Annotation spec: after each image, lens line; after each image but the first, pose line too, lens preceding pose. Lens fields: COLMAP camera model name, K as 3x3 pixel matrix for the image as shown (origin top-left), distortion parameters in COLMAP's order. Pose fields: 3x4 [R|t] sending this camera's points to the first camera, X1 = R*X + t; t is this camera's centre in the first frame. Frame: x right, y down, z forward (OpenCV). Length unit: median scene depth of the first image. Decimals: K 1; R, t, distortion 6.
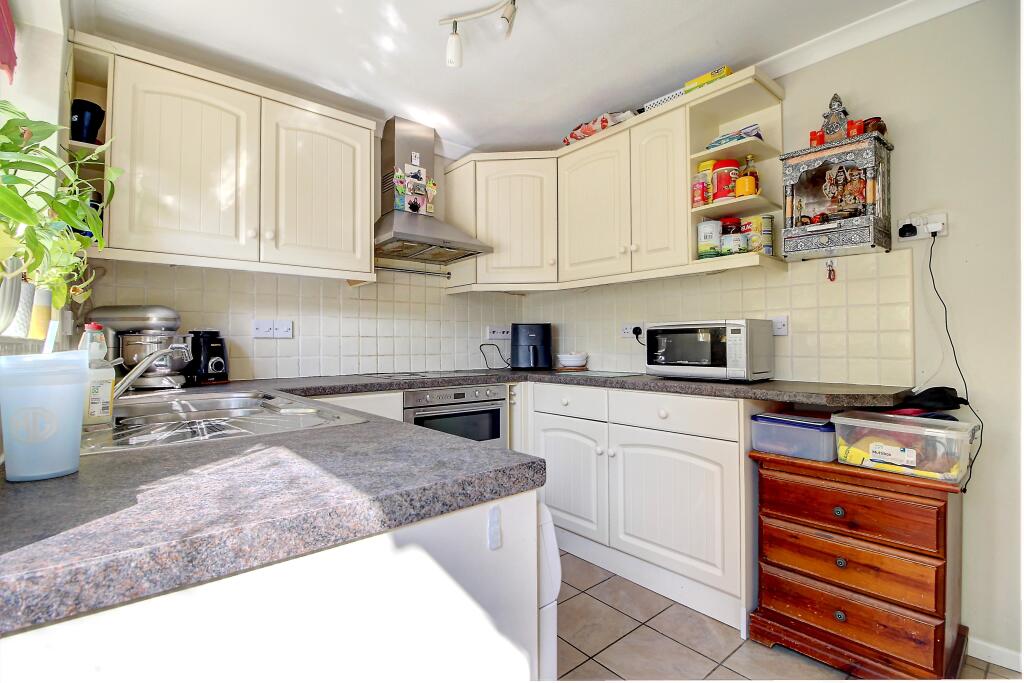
lens RADIAL K [[476.4, 0, 508.7], [0, 476.4, 336.5], [0, 0, 1]] dist [-0.001234, -0.000090]
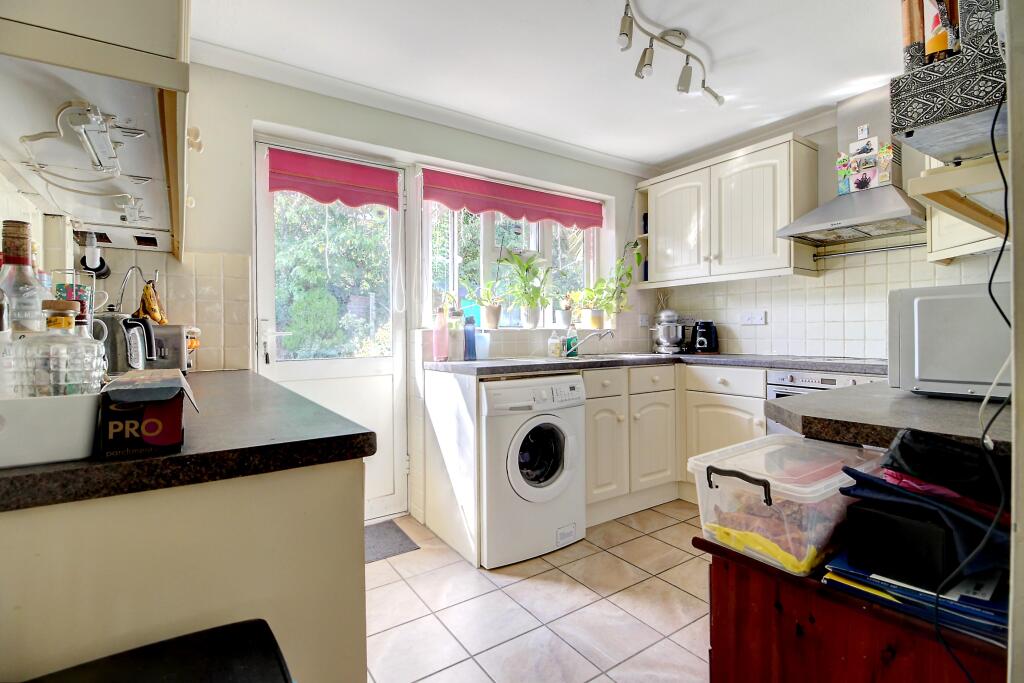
lens RADIAL K [[476.4, 0, 508.7], [0, 476.4, 336.5], [0, 0, 1]] dist [-0.001234, -0.000090]
pose [[-0.104133, 0.012914, -0.994480, 0.948974], [0.022055, 0.999700, 0.010672, 0.006540], [0.994319, -0.020822, -0.104387, 0.455307]]
